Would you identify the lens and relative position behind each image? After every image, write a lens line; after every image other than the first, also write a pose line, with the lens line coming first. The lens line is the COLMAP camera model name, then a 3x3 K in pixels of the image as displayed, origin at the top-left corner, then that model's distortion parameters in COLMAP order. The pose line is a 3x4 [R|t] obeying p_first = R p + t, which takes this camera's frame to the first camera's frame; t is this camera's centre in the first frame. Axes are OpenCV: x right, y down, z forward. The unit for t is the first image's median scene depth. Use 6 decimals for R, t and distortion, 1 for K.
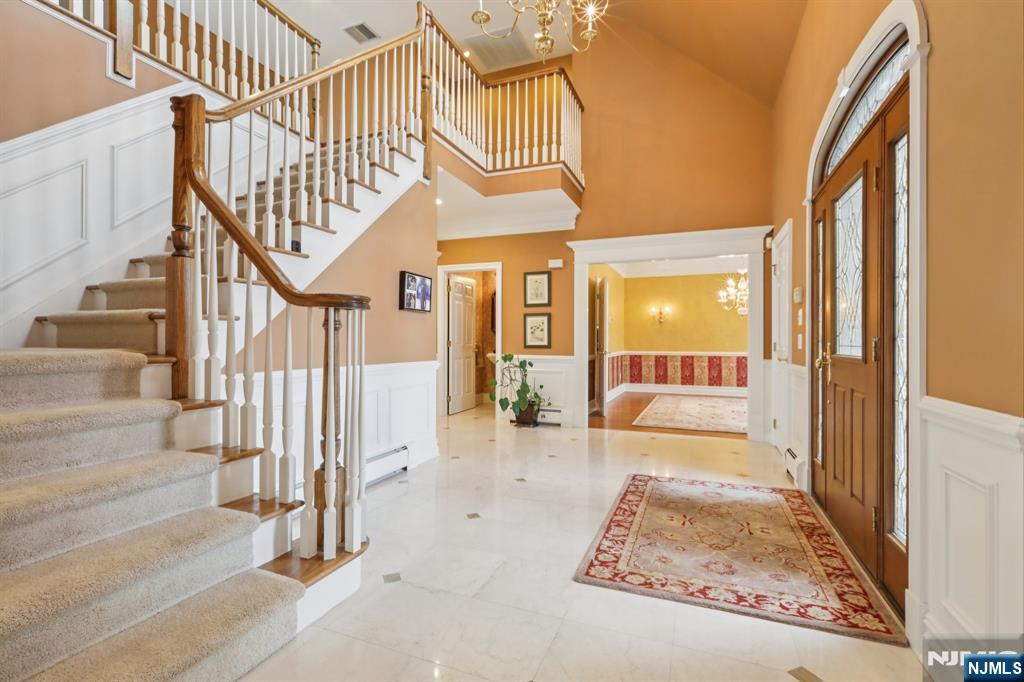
lens RADIAL K [[471.8, 0, 512.0], [0, 471.8, 341.0], [0, 0, 1]] dist [0.000104, 0.000014]
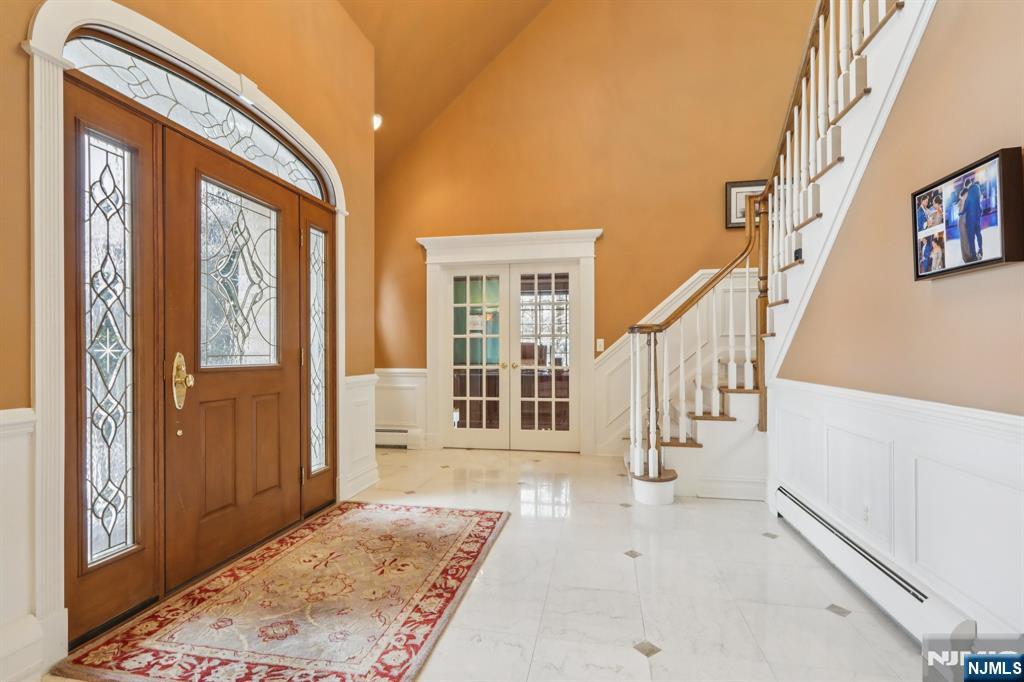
lens RADIAL K [[471.8, 0, 512.0], [0, 471.8, 341.0], [0, 0, 1]] dist [0.000104, 0.000014]
pose [[-0.981743, -0.007489, -0.190063, 0.319747], [-0.002887, 0.999696, -0.024478, 0.002473], [0.190189, -0.023482, -0.981467, 1.914634]]
